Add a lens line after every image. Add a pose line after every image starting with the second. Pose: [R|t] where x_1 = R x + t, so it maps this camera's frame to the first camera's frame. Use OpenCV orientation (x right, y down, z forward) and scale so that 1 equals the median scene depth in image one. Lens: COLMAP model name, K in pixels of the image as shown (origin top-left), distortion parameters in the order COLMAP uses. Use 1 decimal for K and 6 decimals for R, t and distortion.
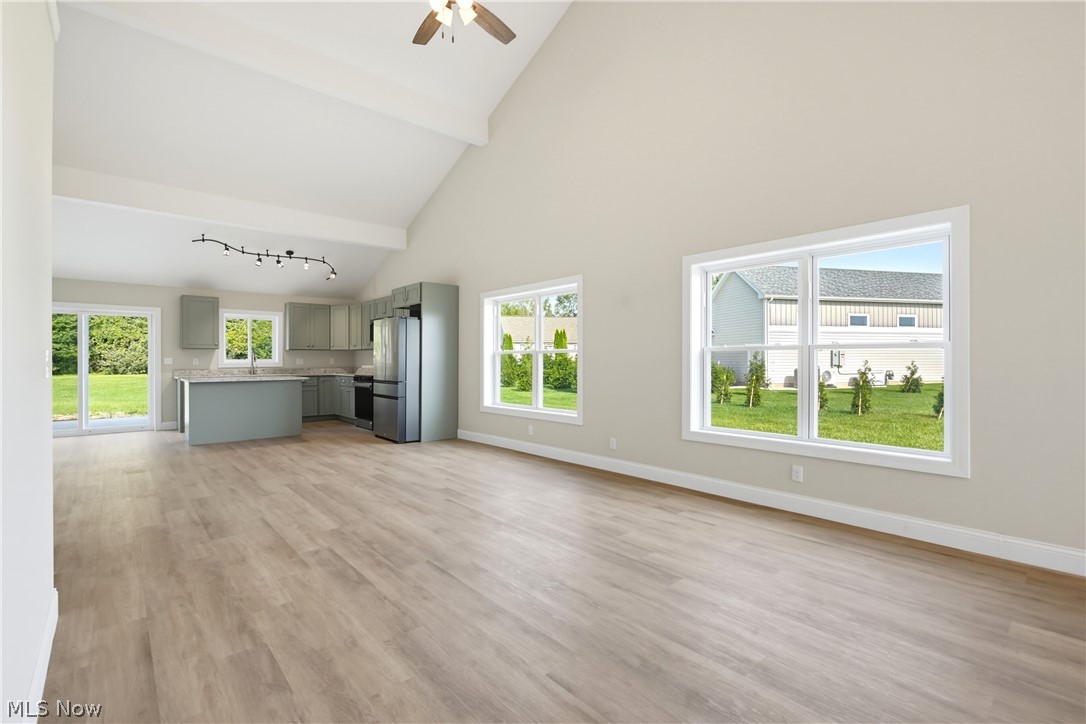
lens RADIAL K [[493.0, 0, 541.3], [0, 493.0, 358.1], [0, 0, 1]] dist [-0.003646, 0.000966]
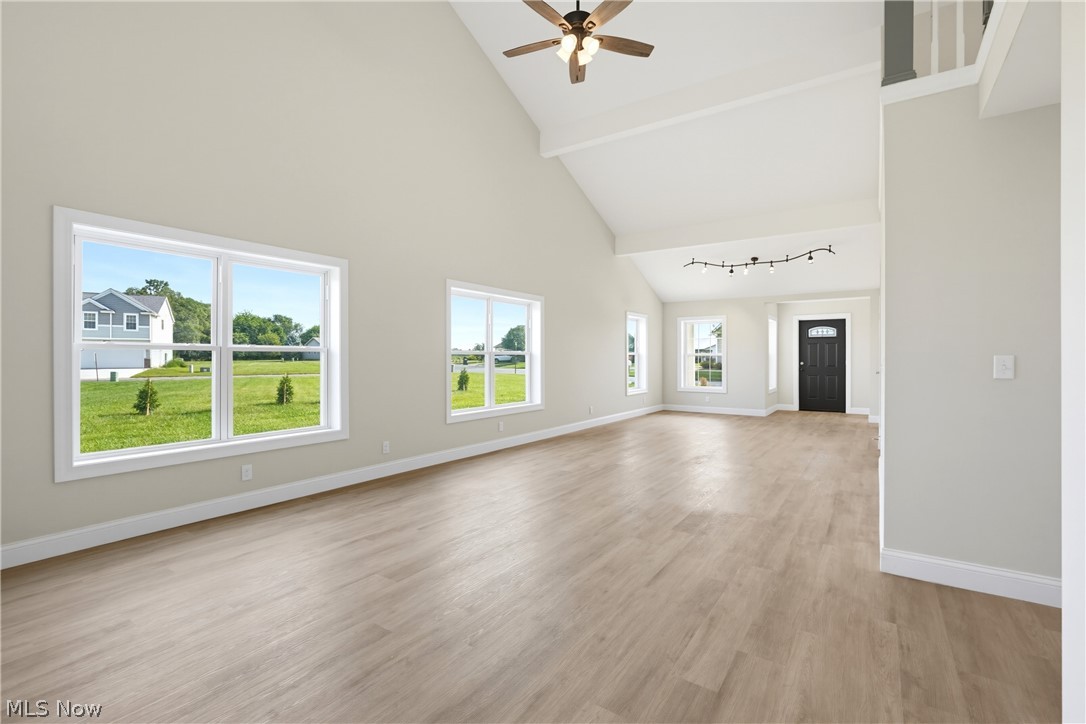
lens RADIAL K [[493.0, 0, 539.6], [0, 493.0, 357.8], [0, 0, 1]] dist [-0.003646, 0.000966]
pose [[-0.249396, -0.000790, 0.968401, -2.951952], [-0.005750, 0.999983, -0.000665, -0.012833], [-0.968384, -0.005734, -0.249396, 3.215519]]
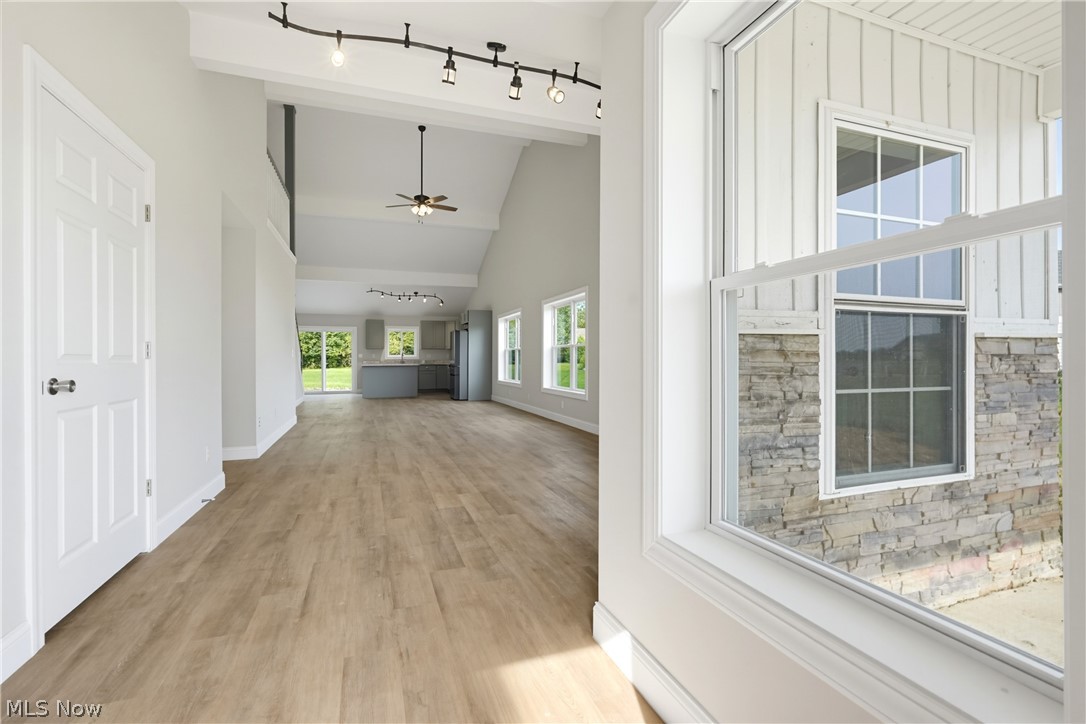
lens RADIAL K [[493.0, 0, 541.6], [0, 493.0, 357.1], [0, 0, 1]] dist [-0.003646, 0.000966]
pose [[0.929509, -0.003086, -0.368786, 0.270507], [0.003800, 0.999992, 0.001209, 0.005586], [0.368779, -0.002525, 0.929514, -0.226159]]
